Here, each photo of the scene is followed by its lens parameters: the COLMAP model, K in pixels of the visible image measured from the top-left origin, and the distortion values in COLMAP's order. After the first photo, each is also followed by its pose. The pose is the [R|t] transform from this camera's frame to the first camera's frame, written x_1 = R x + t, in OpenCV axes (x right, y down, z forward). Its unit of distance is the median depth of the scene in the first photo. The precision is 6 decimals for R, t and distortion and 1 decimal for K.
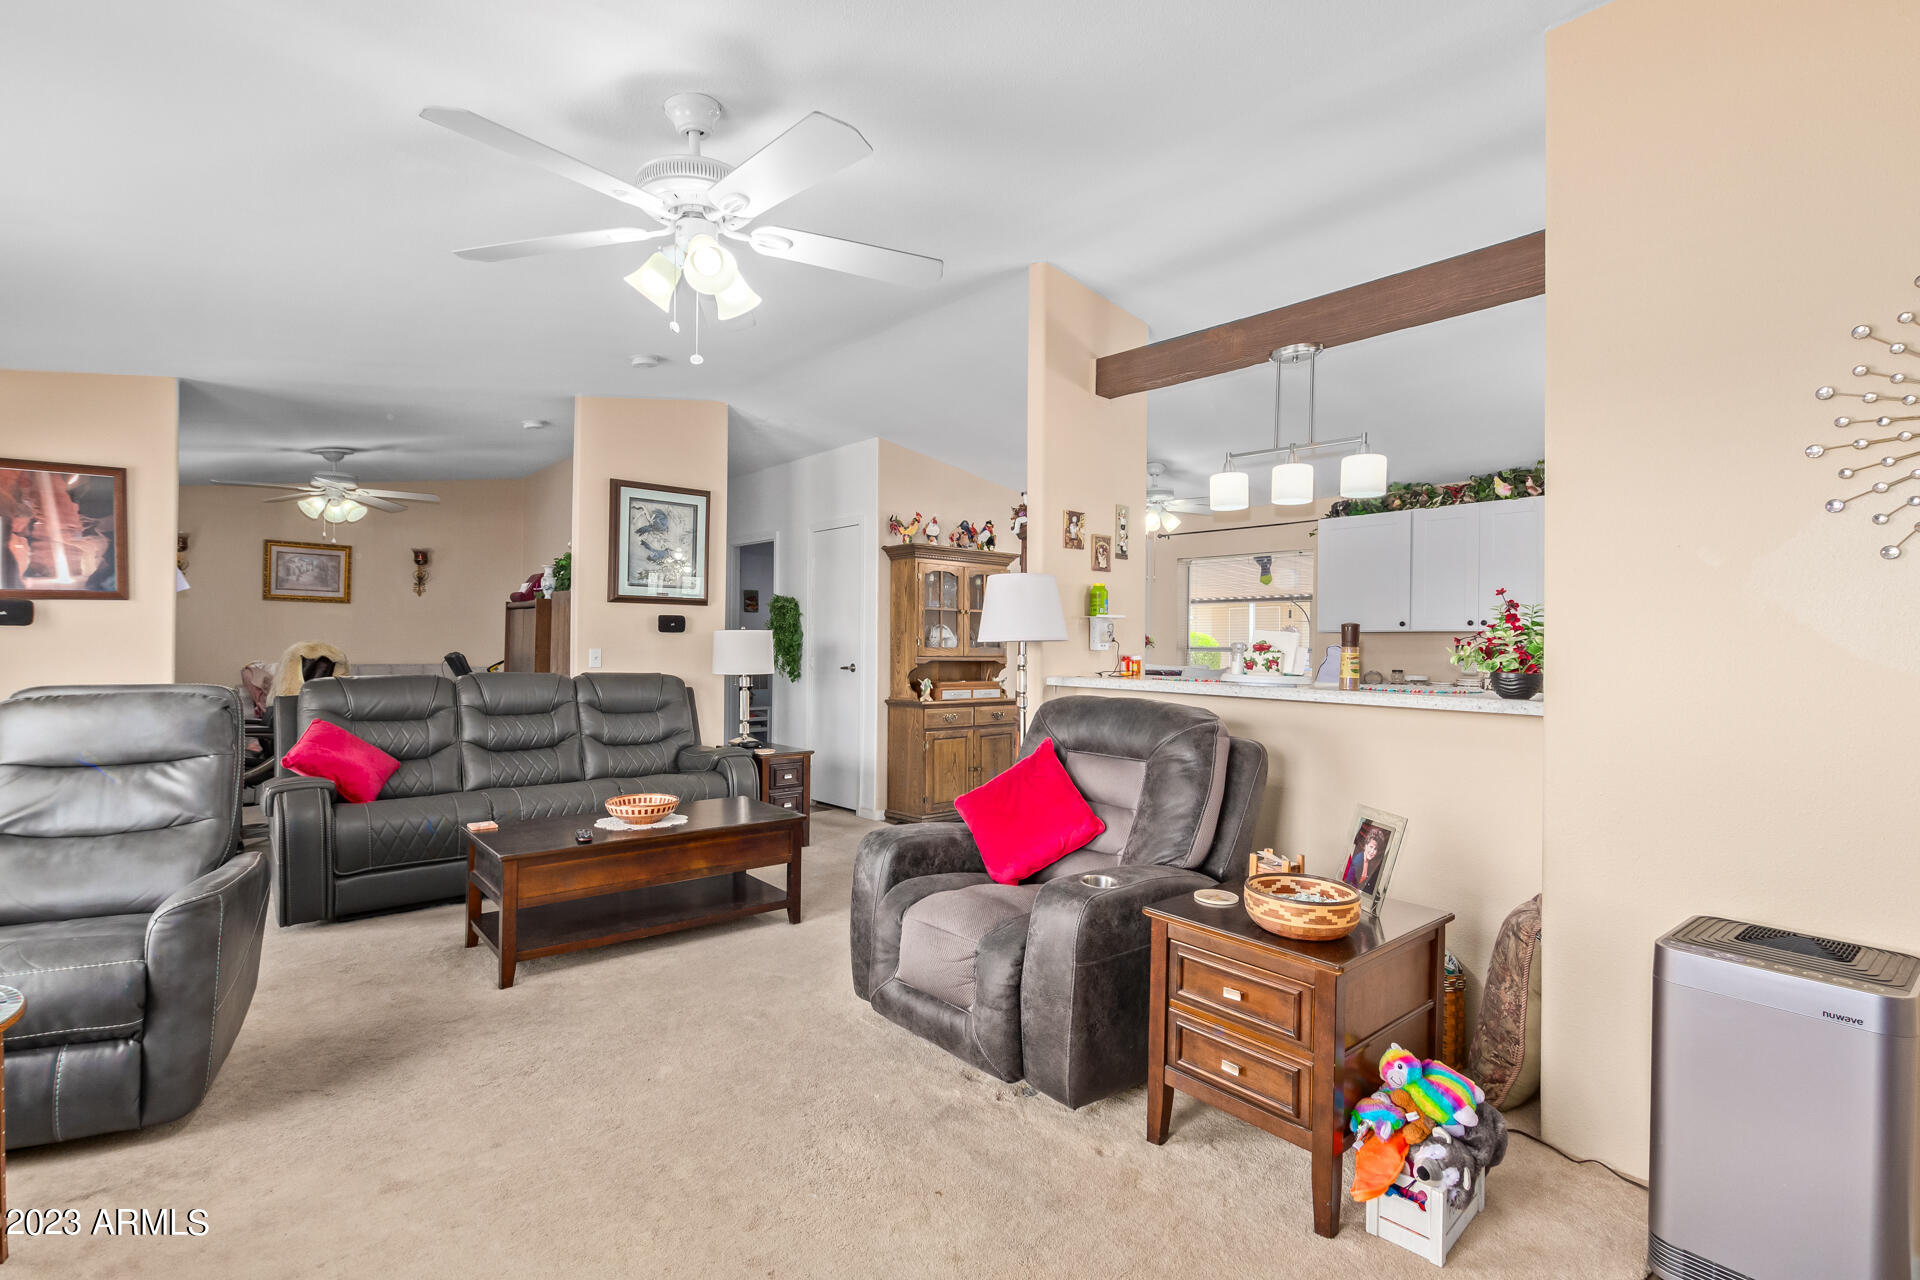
lens RADIAL K [[893.9, 0, 960.1], [0, 893.9, 647.3], [0, 0, 1]] dist [0.011757, -0.001982]
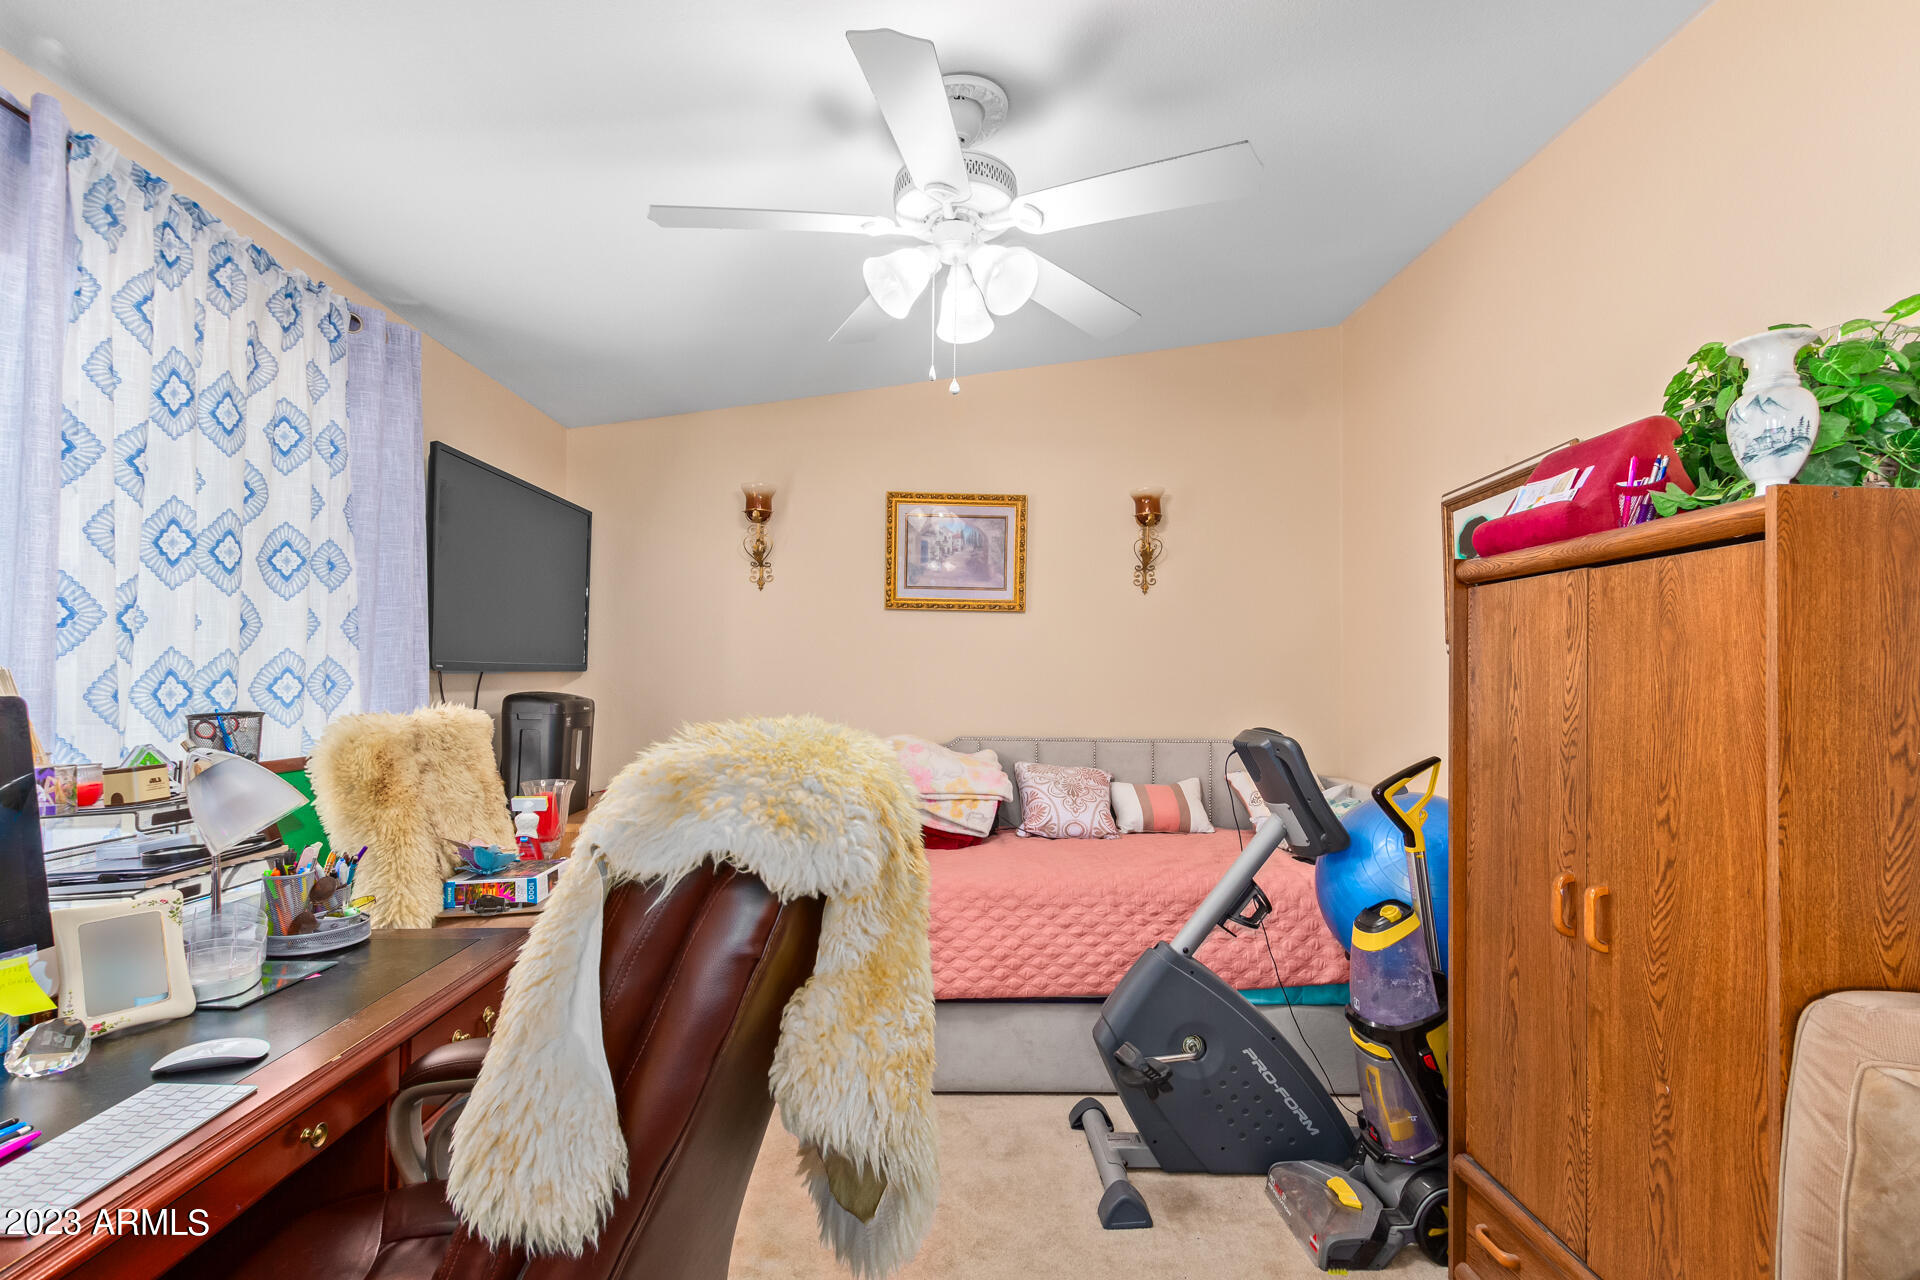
lens RADIAL K [[908.0, 0, 960.6], [0, 908.0, 649.7], [0, 0, 1]] dist [0.005641, -0.000771]
pose [[0.763095, -0.023103, -0.645874, -0.667867], [-0.001224, 0.999307, -0.037190, -0.017168], [0.646285, 0.029170, 0.762538, 1.039053]]
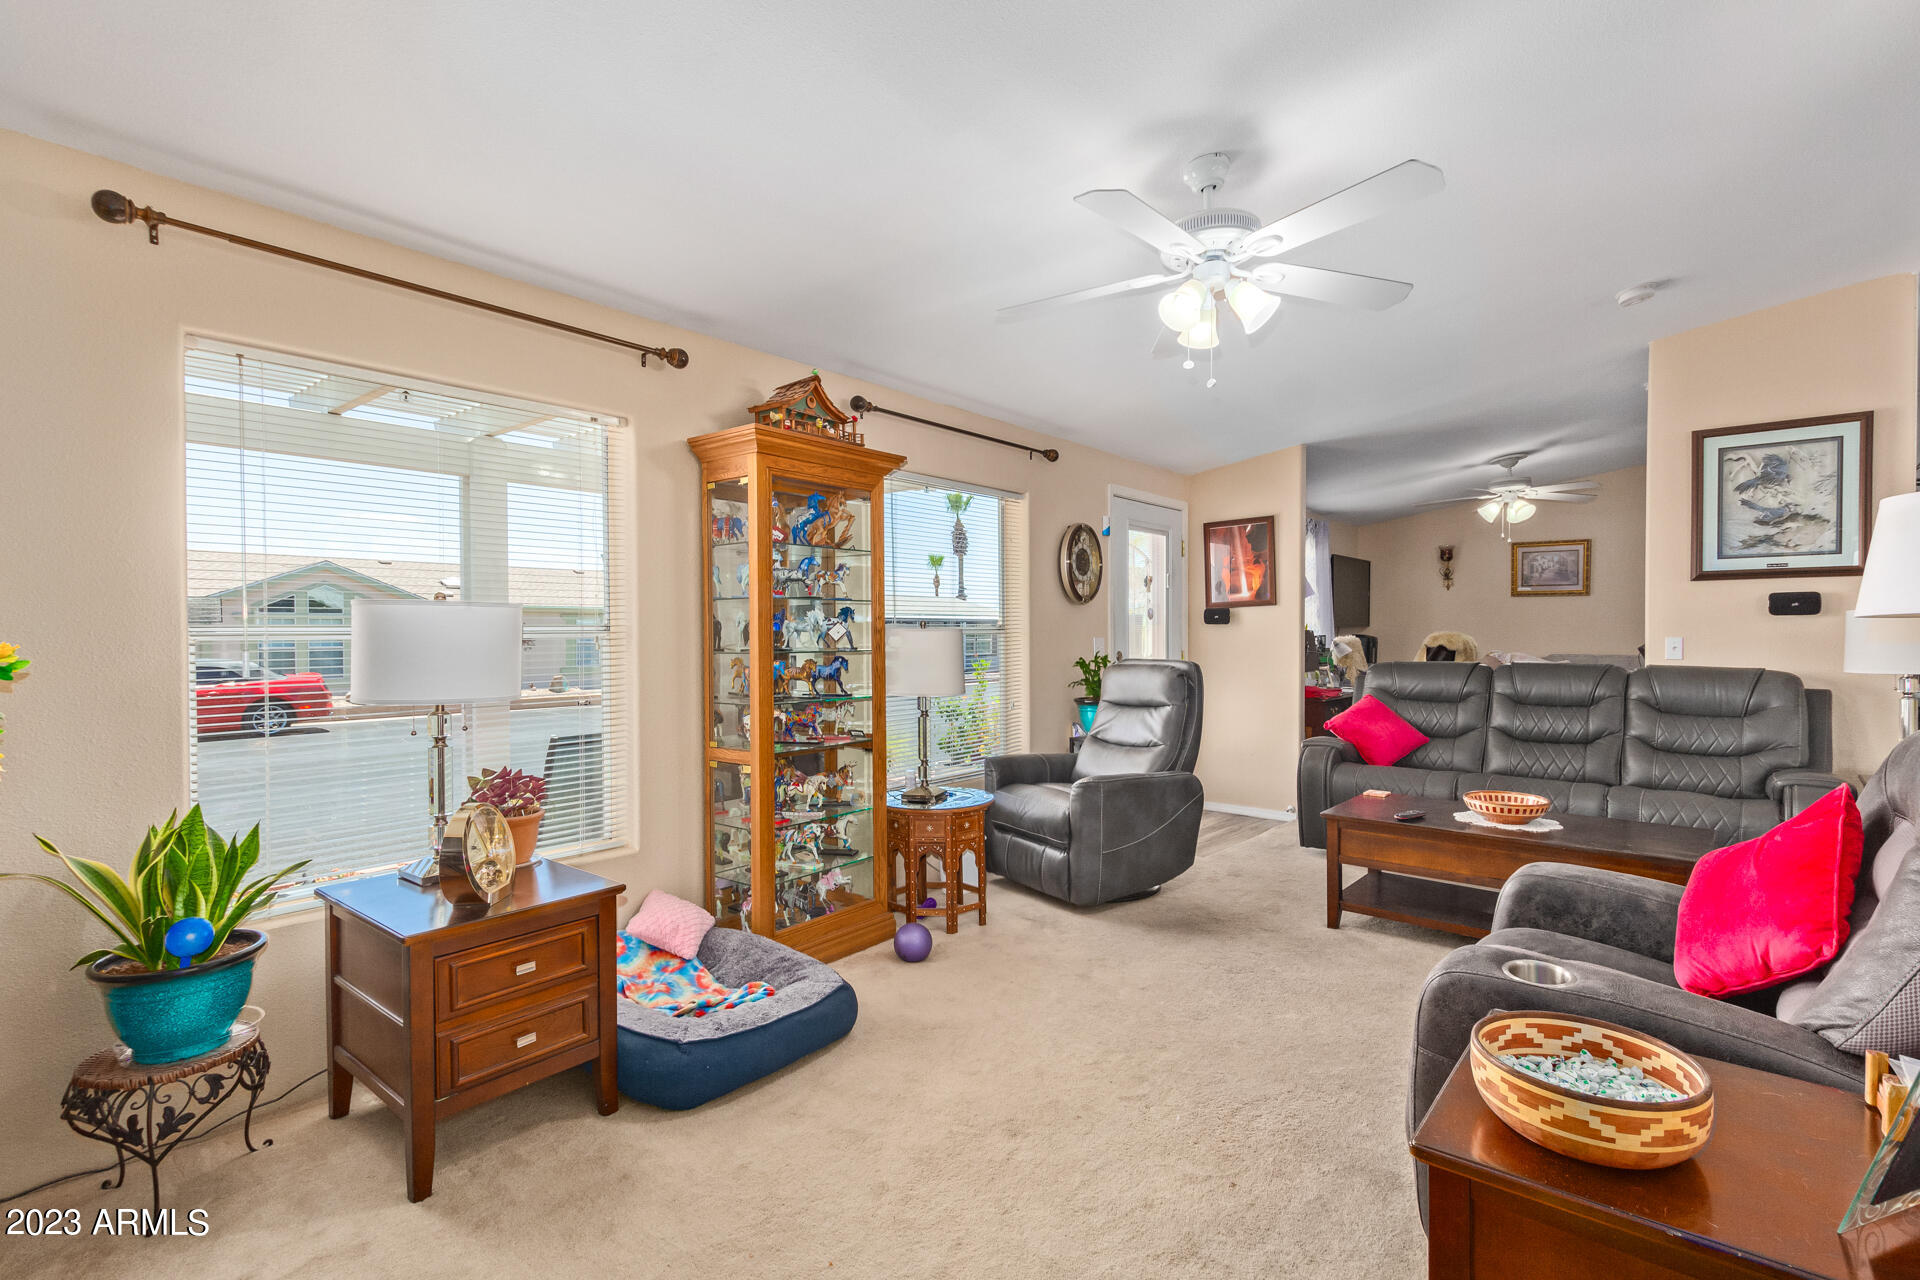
lens RADIAL K [[901.0, 0, 965.0], [0, 901.0, 649.9], [0, 0, 1]] dist [0.011843, -0.001369]
pose [[0.156206, 0.007426, -0.987697, 0.393021], [0.001457, 0.999969, 0.007749, 0.006746], [0.987723, -0.002650, 0.156191, 0.241586]]
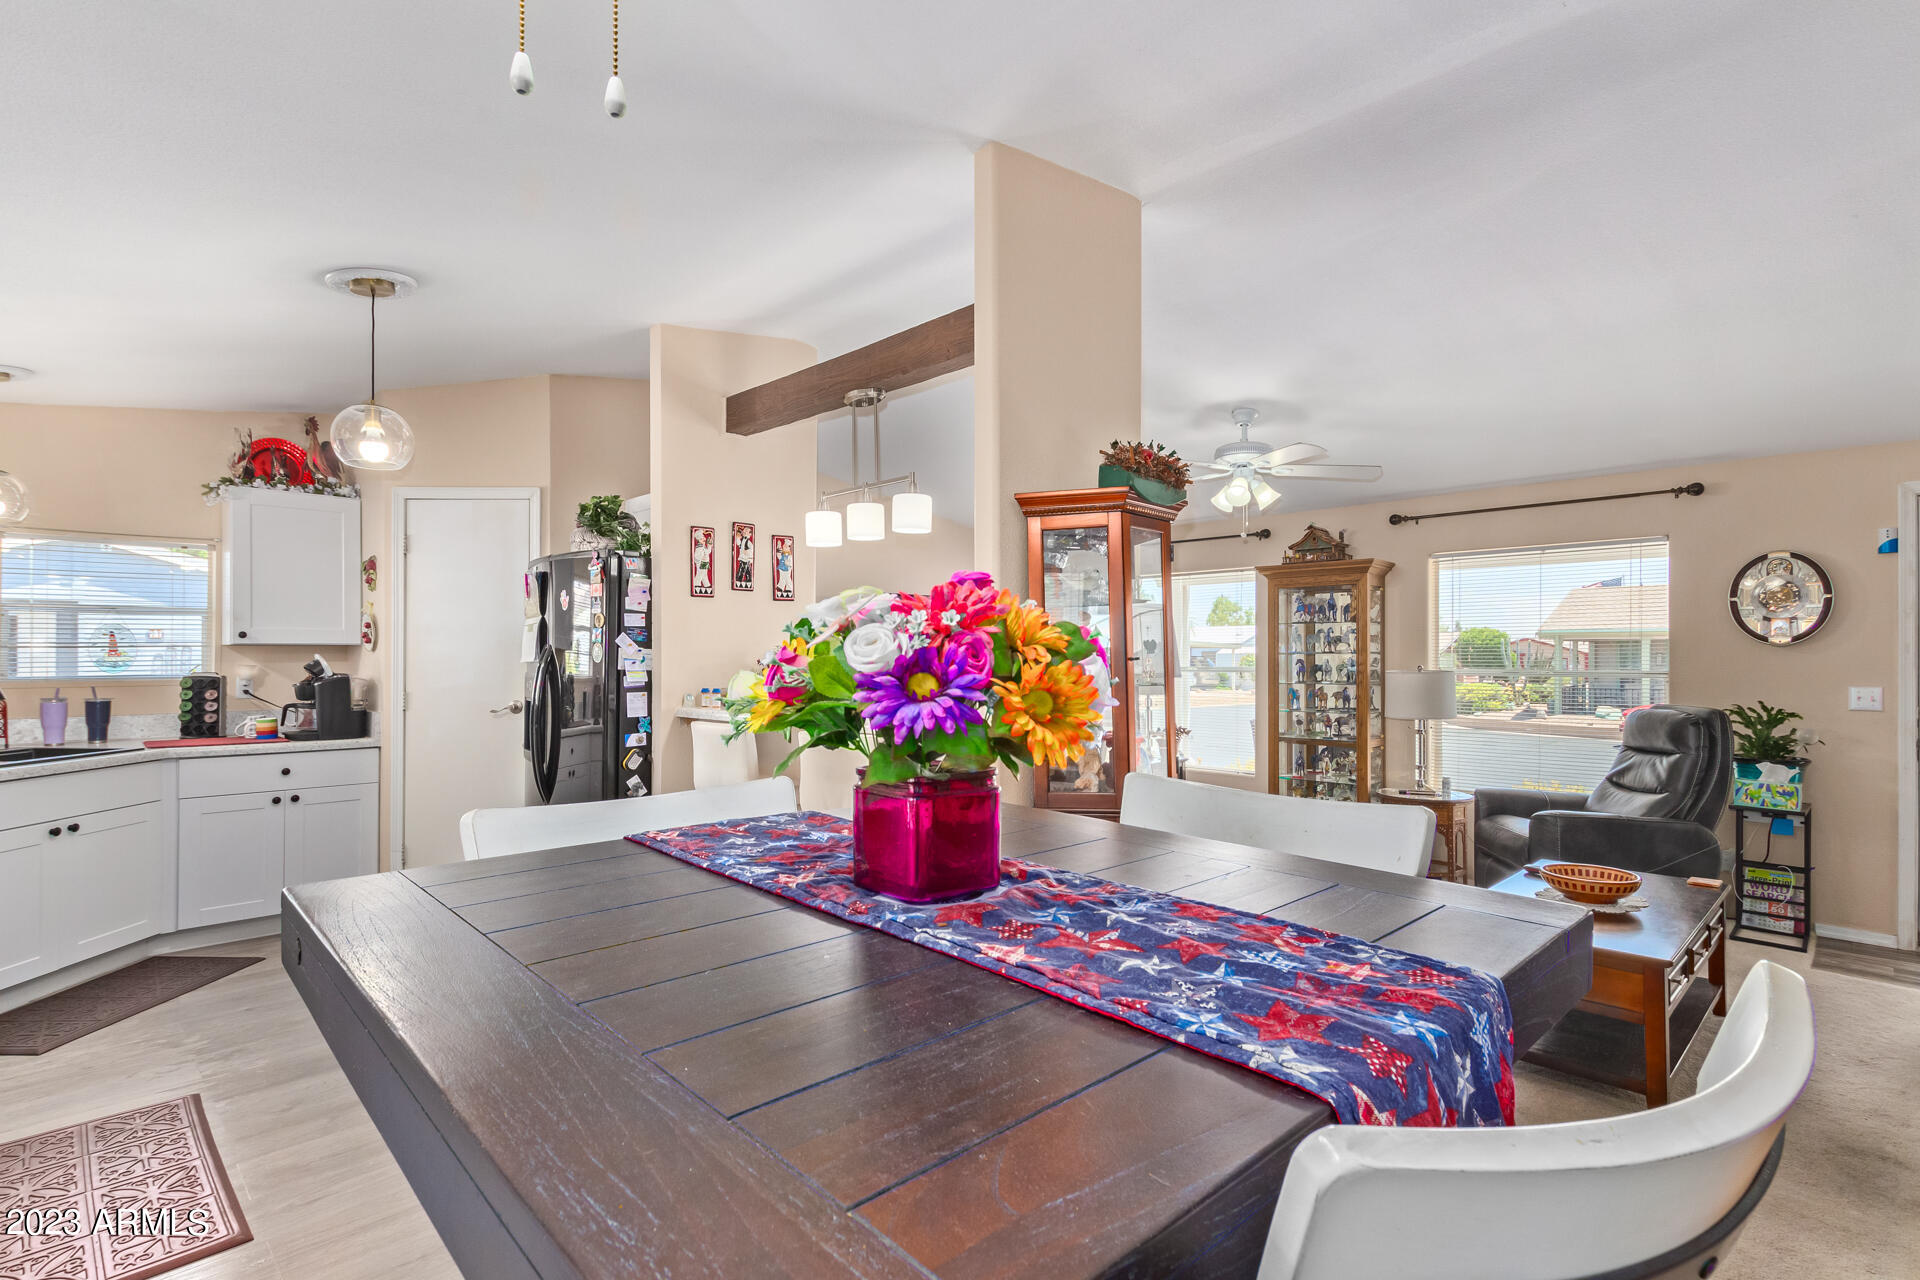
lens RADIAL K [[893.9, 0, 960.1], [0, 893.9, 647.3], [0, 0, 1]] dist [0.011757, -0.001982]
pose [[-0.998049, -0.013640, -0.060928, 0.234654], [-0.013344, 0.999897, -0.005256, -0.022116], [0.060994, -0.004433, -0.998128, 1.453169]]
